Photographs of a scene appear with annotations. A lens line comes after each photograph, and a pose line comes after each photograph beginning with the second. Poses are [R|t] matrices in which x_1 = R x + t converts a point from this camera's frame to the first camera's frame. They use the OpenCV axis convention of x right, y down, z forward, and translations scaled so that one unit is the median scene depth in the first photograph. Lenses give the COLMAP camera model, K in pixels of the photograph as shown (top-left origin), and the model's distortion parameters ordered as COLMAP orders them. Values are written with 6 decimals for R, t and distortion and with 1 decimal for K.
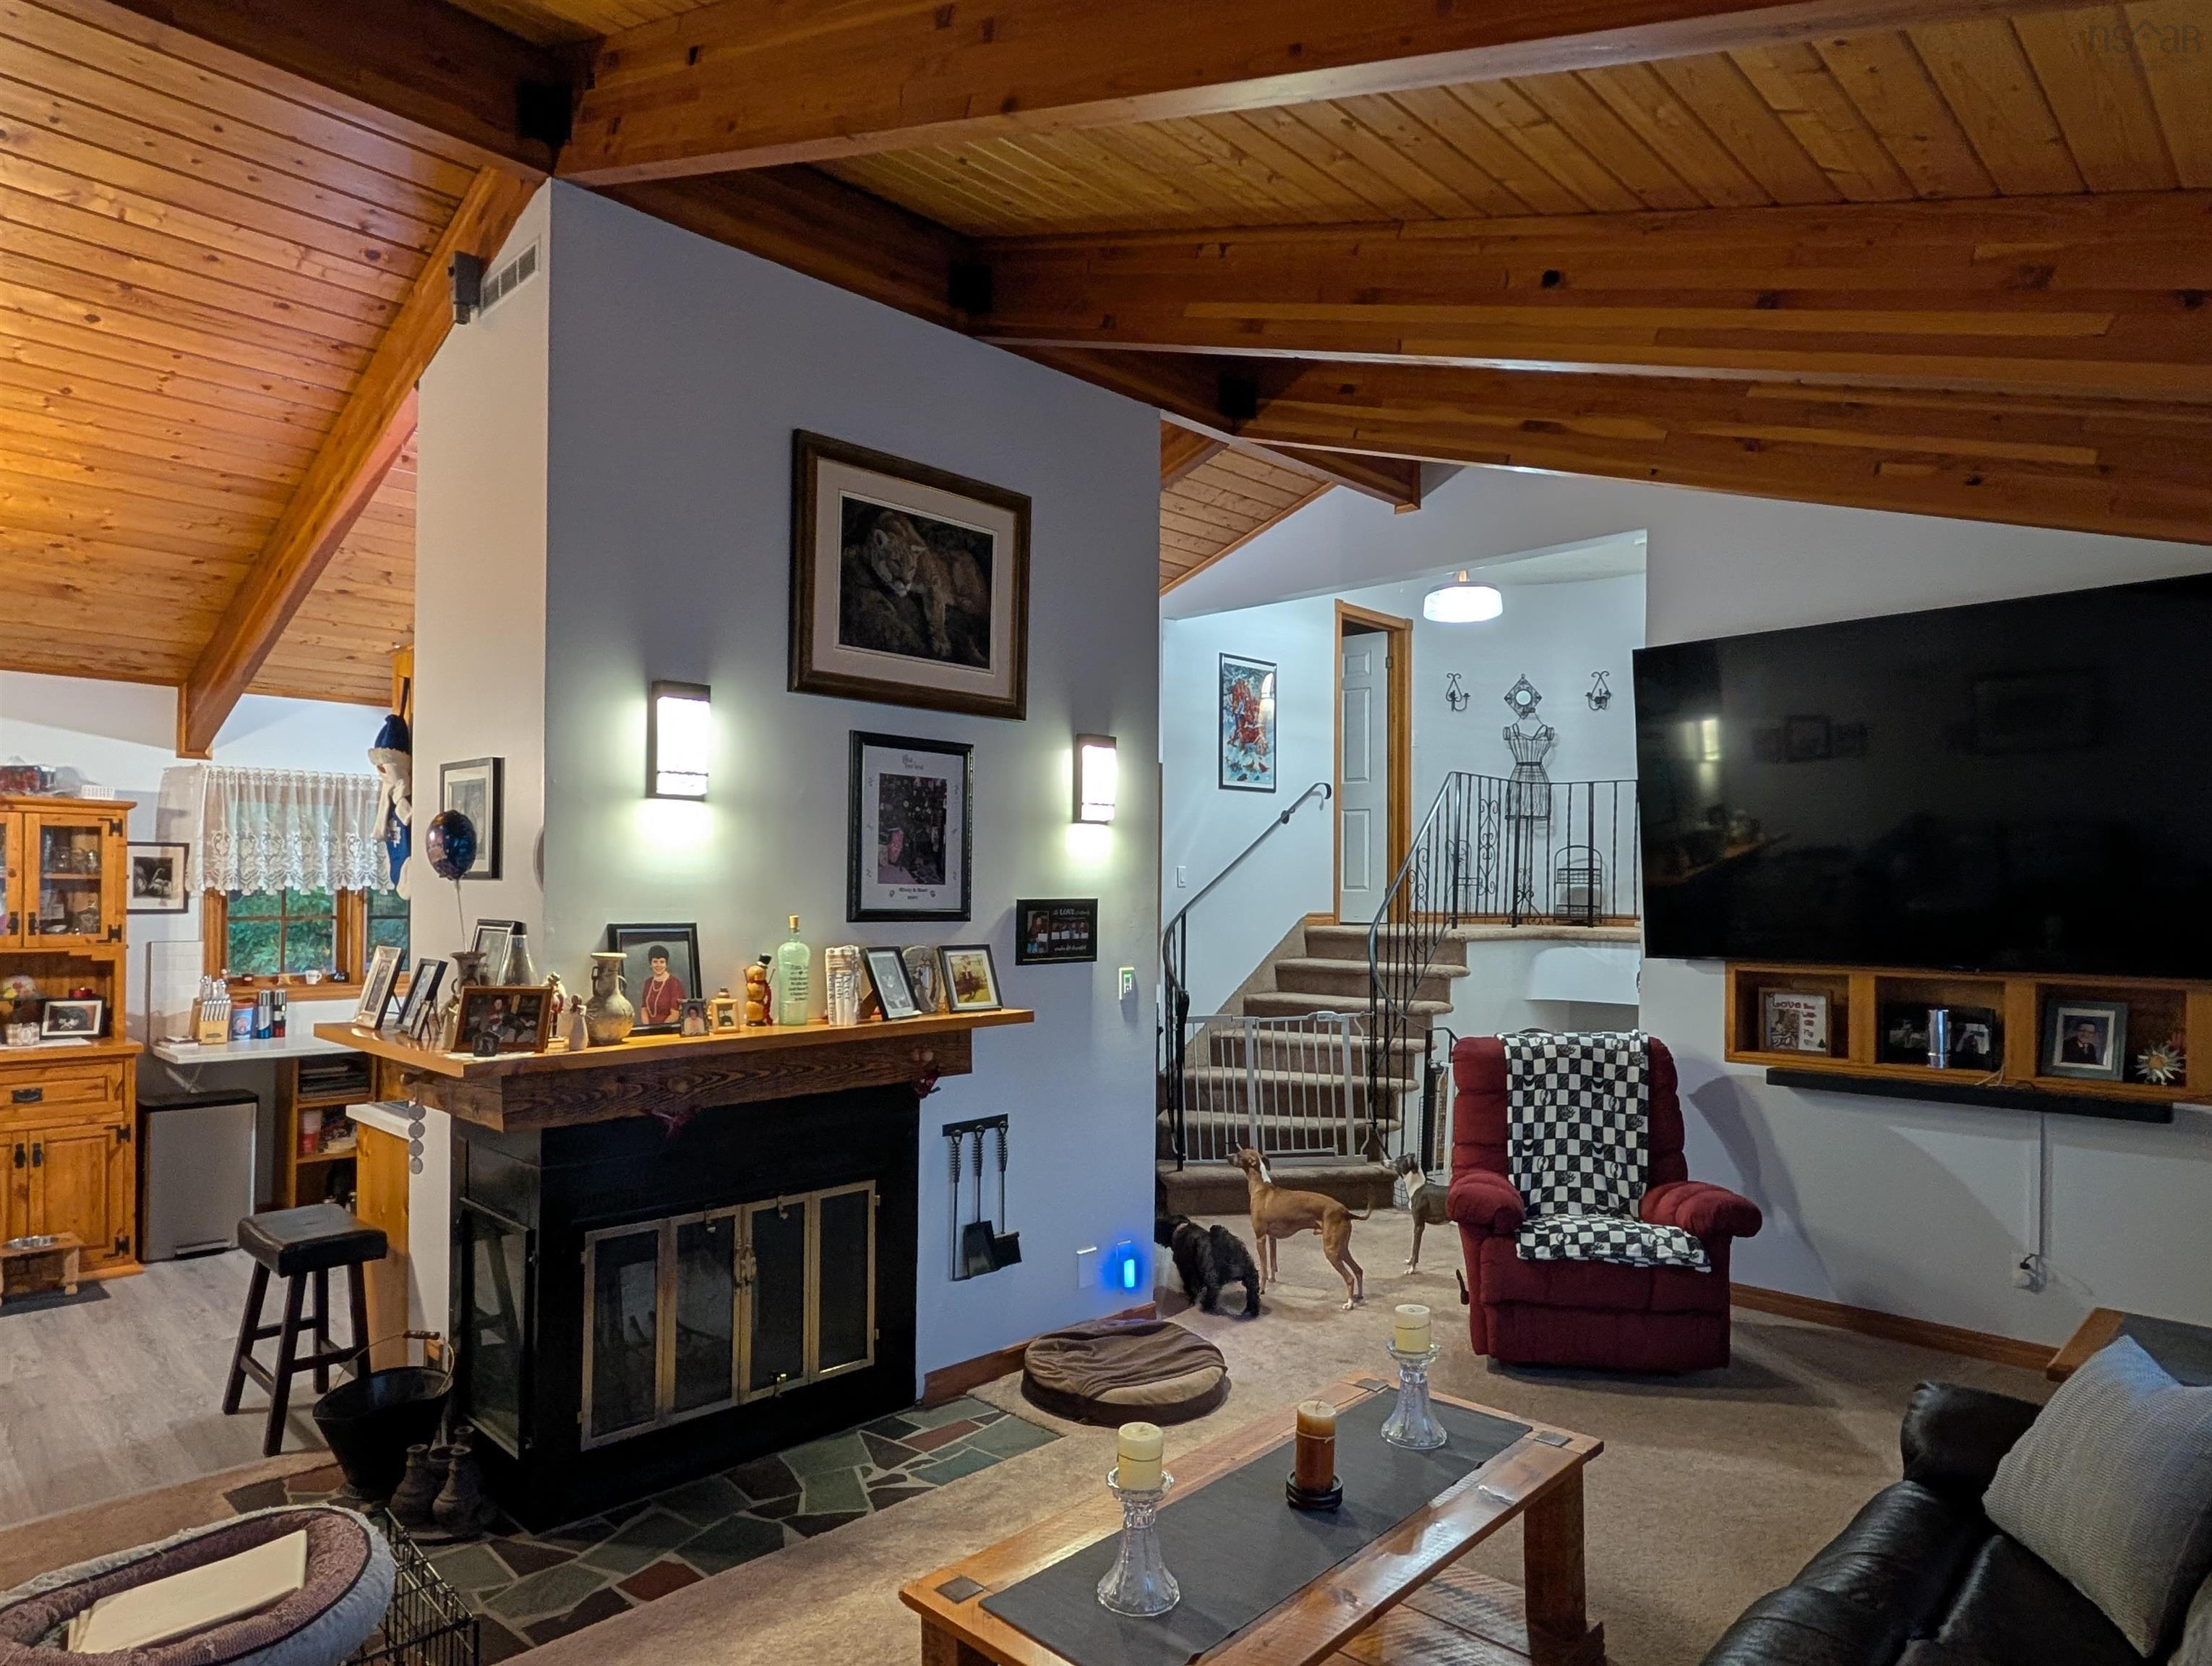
lens RADIAL K [[1309.5, 0, 1092.7], [0, 1309.5, 862.2], [0, 0, 1]] dist [0.000875, -0.001632]
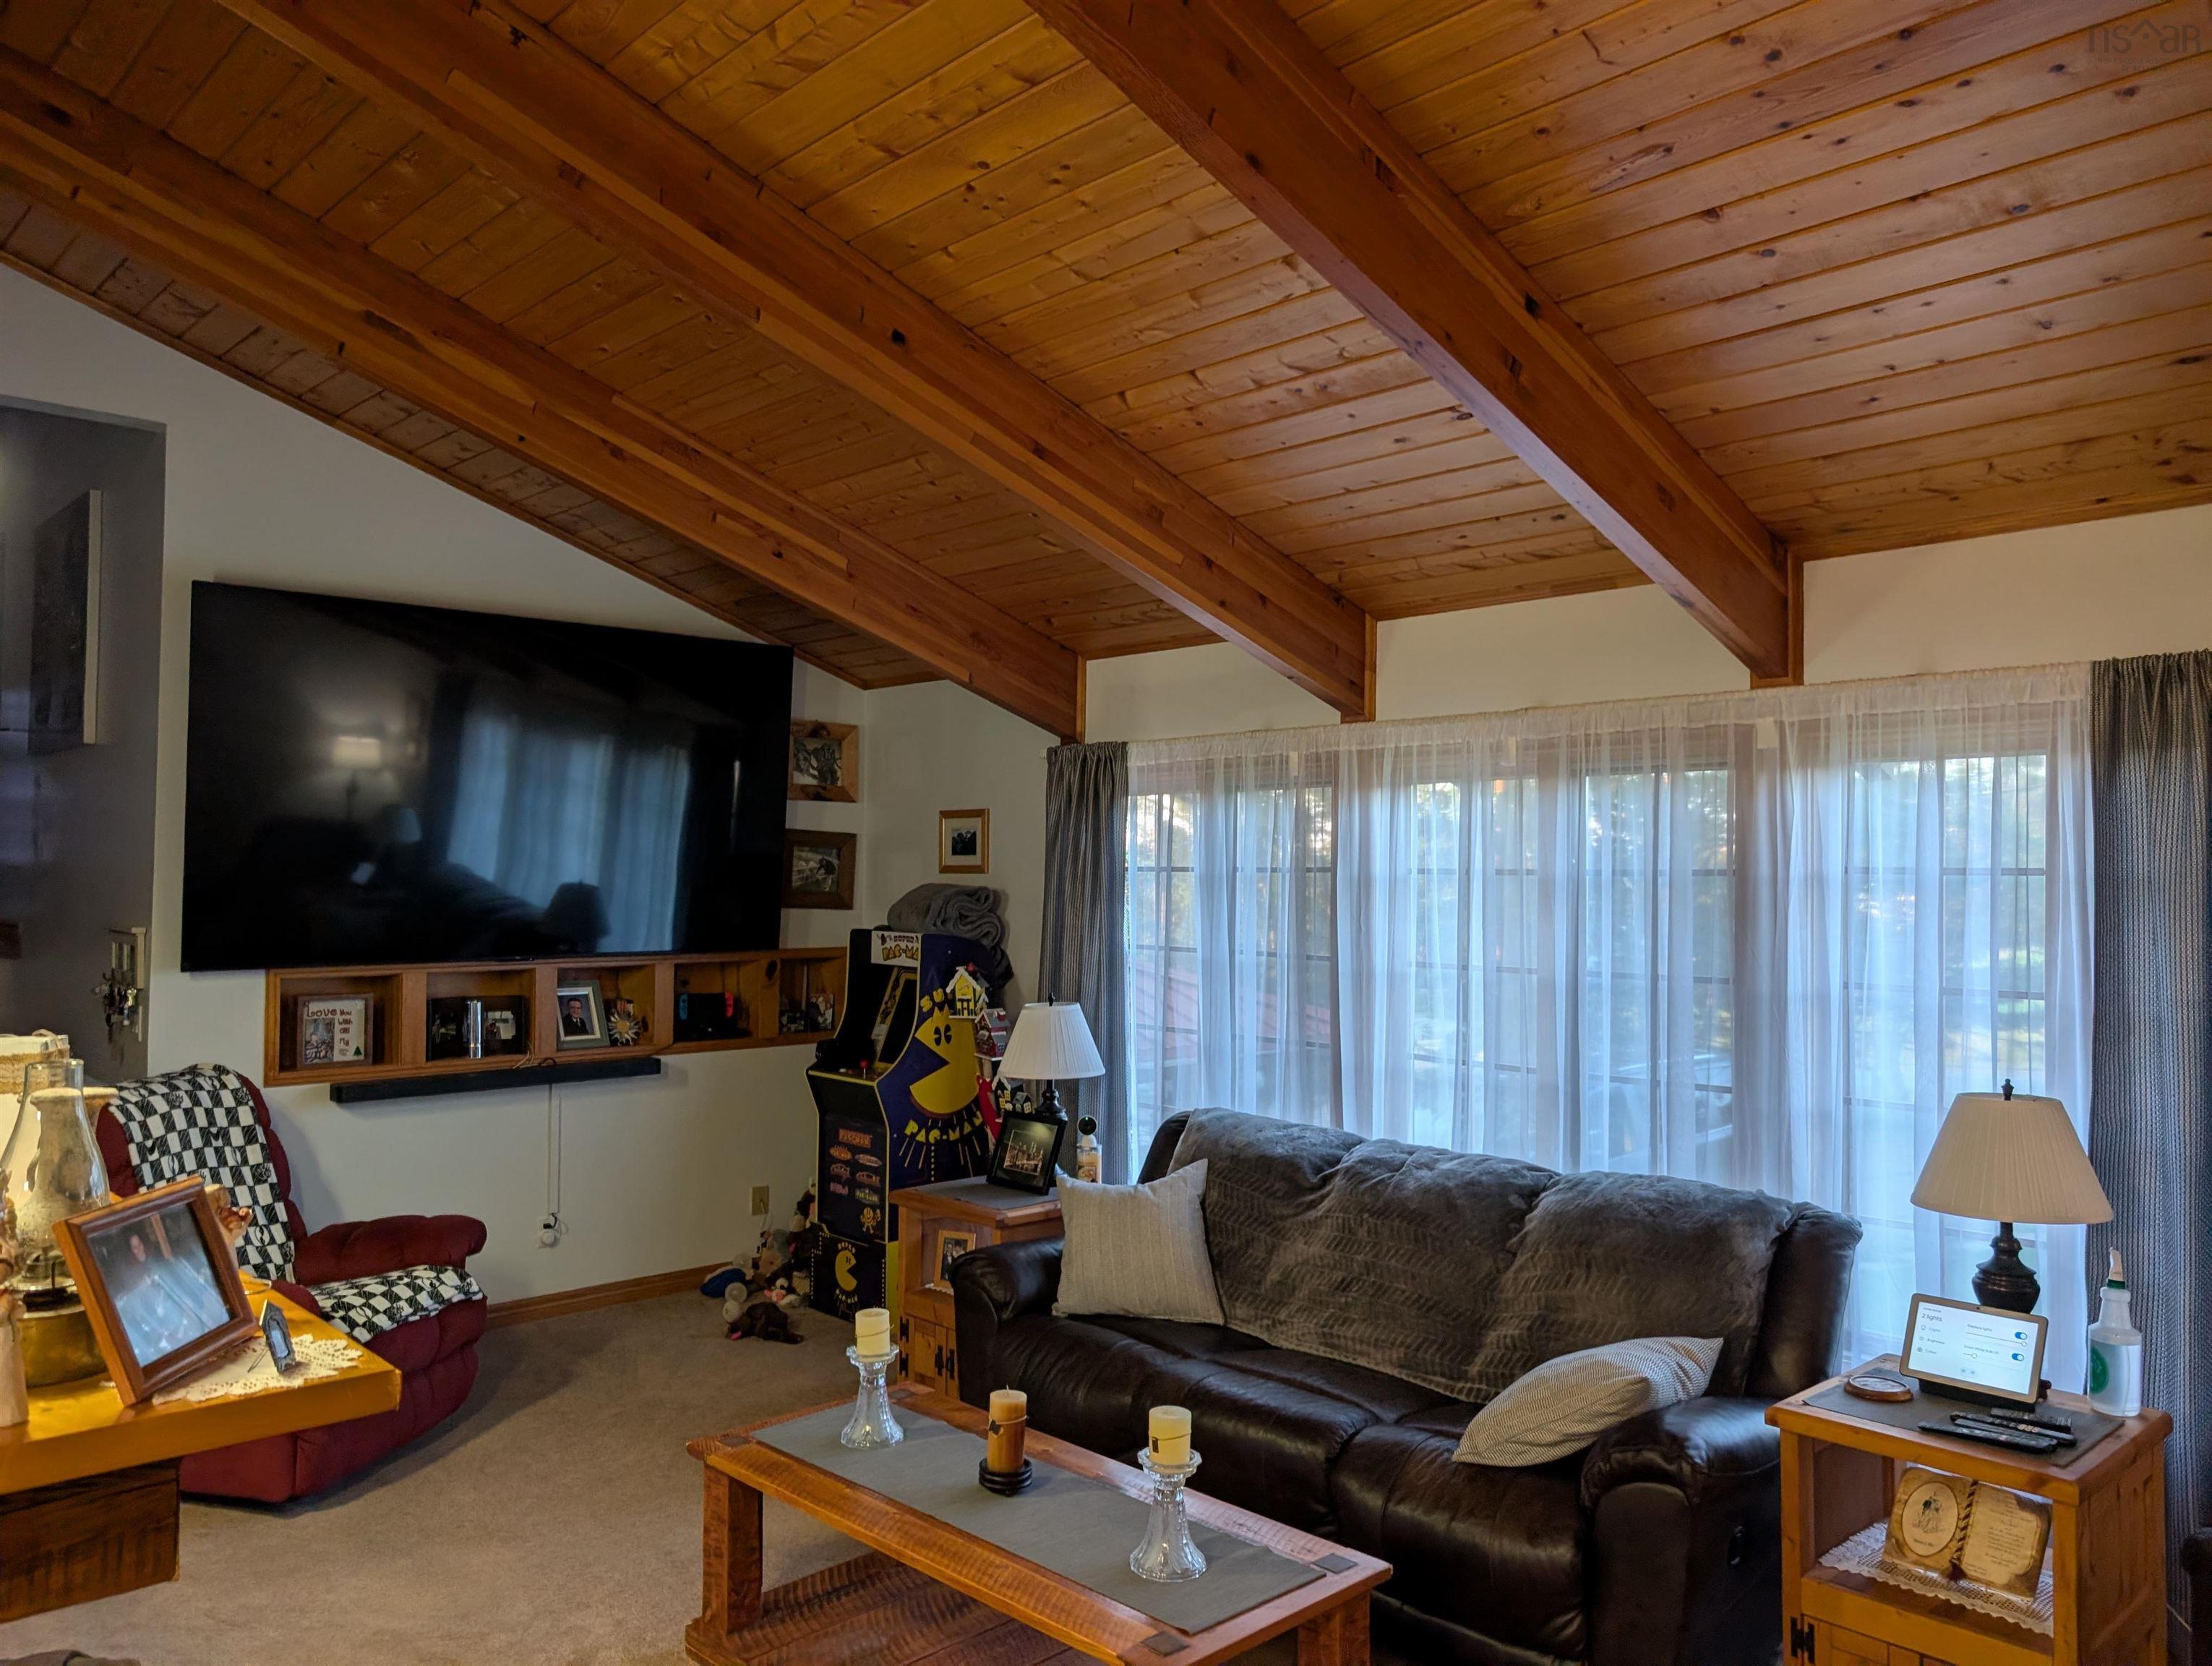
lens RADIAL K [[1599.8, 0, 1106.5], [0, 1599.8, 818.8], [0, 0, 1]] dist [0.011391, -0.009976]
pose [[0.025918, 0.033391, 0.999106, -0.578670], [-0.024545, 0.999162, -0.032757, -0.000820], [-0.999363, -0.023674, 0.026716, 0.460731]]
